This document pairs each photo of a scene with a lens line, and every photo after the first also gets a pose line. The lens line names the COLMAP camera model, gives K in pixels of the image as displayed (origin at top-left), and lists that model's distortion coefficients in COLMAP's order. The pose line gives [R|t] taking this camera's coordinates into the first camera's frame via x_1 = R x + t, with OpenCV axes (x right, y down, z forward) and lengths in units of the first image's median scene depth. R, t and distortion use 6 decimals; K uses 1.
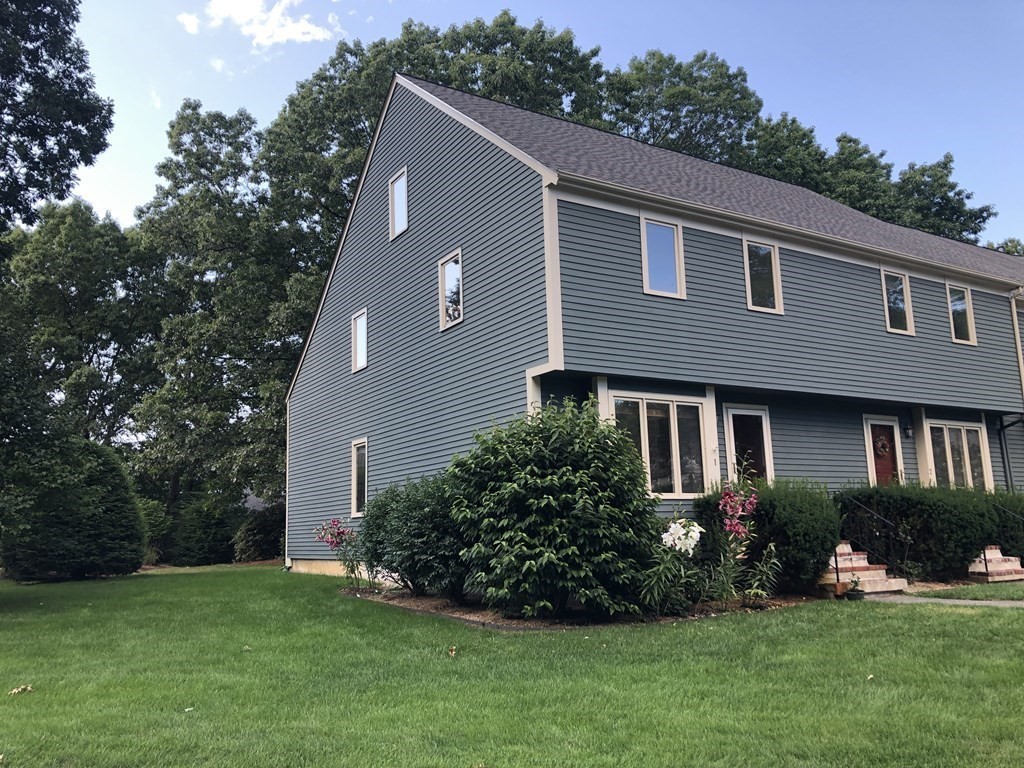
lens RADIAL K [[846.3, 0, 512.0], [0, 846.3, 384.0], [0, 0, 1]] dist [0.009770, -0.000541]
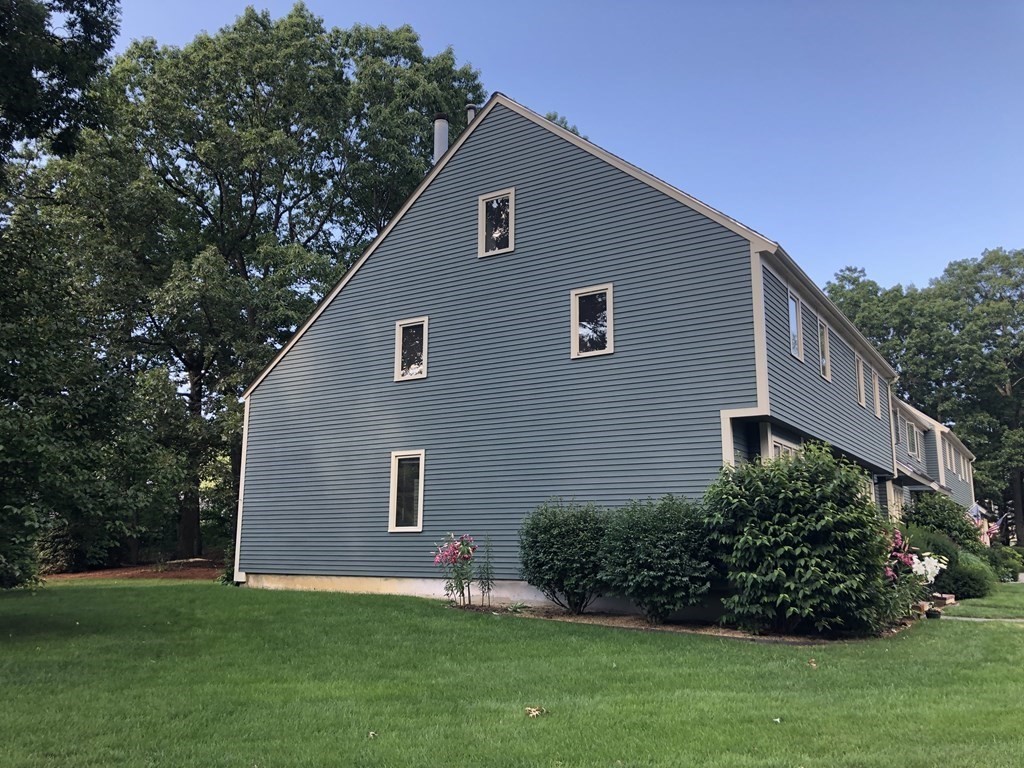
lens RADIAL K [[830.7, 0, 512.0], [0, 830.7, 384.0], [0, 0, 1]] dist [0.003336, -0.005478]
pose [[0.888158, 0.111581, 0.445786, -0.576575], [-0.104597, 0.993697, -0.040331, 0.017518], [-0.447477, -0.010807, 0.894230, 0.115535]]
